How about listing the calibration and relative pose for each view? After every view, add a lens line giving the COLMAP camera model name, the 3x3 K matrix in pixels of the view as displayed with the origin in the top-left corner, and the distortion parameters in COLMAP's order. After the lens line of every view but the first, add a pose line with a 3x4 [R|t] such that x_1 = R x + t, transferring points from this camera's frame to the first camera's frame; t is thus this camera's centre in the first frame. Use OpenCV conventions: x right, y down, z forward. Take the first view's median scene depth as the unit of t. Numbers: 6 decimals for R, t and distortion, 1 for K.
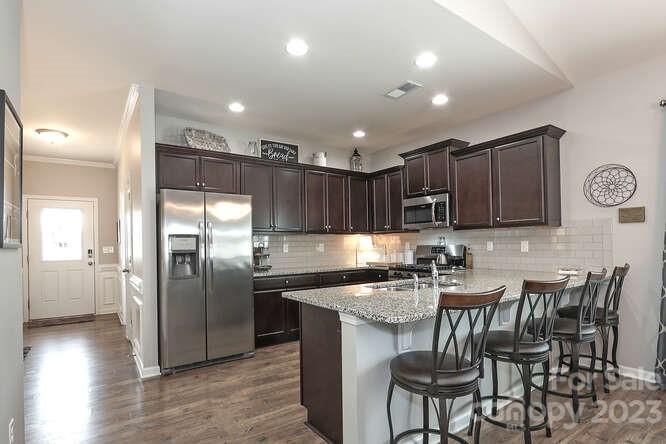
lens RADIAL K [[348.0, 0, 331.3], [0, 348.0, 242.4], [0, 0, 1]] dist [0.000701, 0.000016]
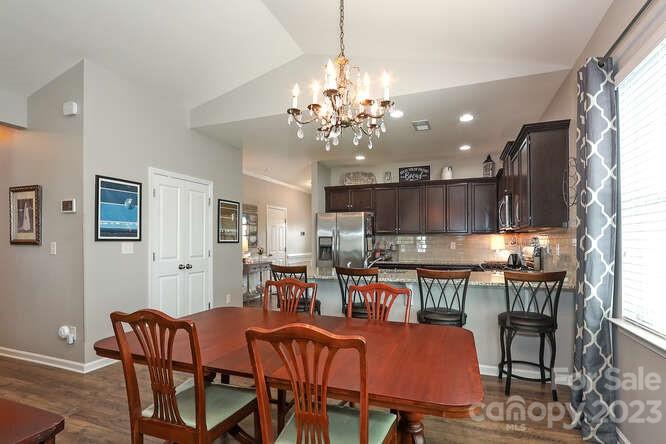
lens RADIAL K [[332.7, 0, 331.8], [0, 332.7, 239.8], [0, 0, 1]] dist [0.000265, -0.000188]
pose [[0.556190, 0.012204, -0.830966, 0.859130], [-0.002767, 0.999914, 0.012833, -0.023673], [0.831051, -0.004839, 0.556175, 0.028460]]
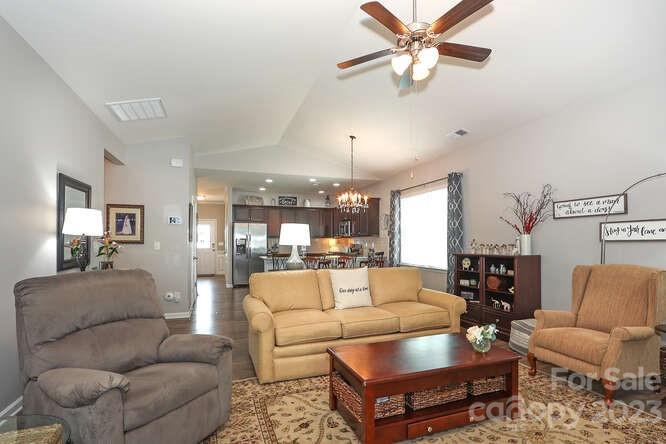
lens RADIAL K [[332.7, 0, 331.8], [0, 332.7, 239.8], [0, 0, 1]] dist [0.000265, -0.000188]
pose [[0.962675, 0.014160, -0.270288, 0.814155], [-0.013674, 0.999900, 0.003680, -0.027977], [0.270313, 0.000153, 0.962773, -1.123674]]
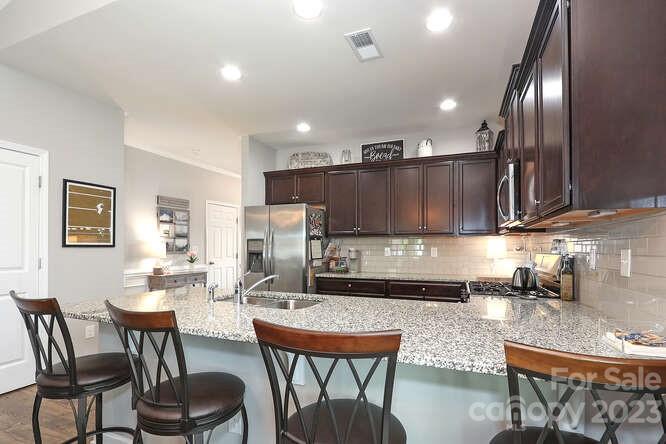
lens RADIAL K [[322.1, 0, 340.0], [0, 322.1, 243.3], [0, 0, 1]] dist [0.000882, 0.000291]
pose [[0.556246, 0.008735, -0.830972, 0.618070], [-0.005267, 0.999962, 0.006985, -0.013962], [0.831001, 0.000491, 0.556270, 0.468234]]
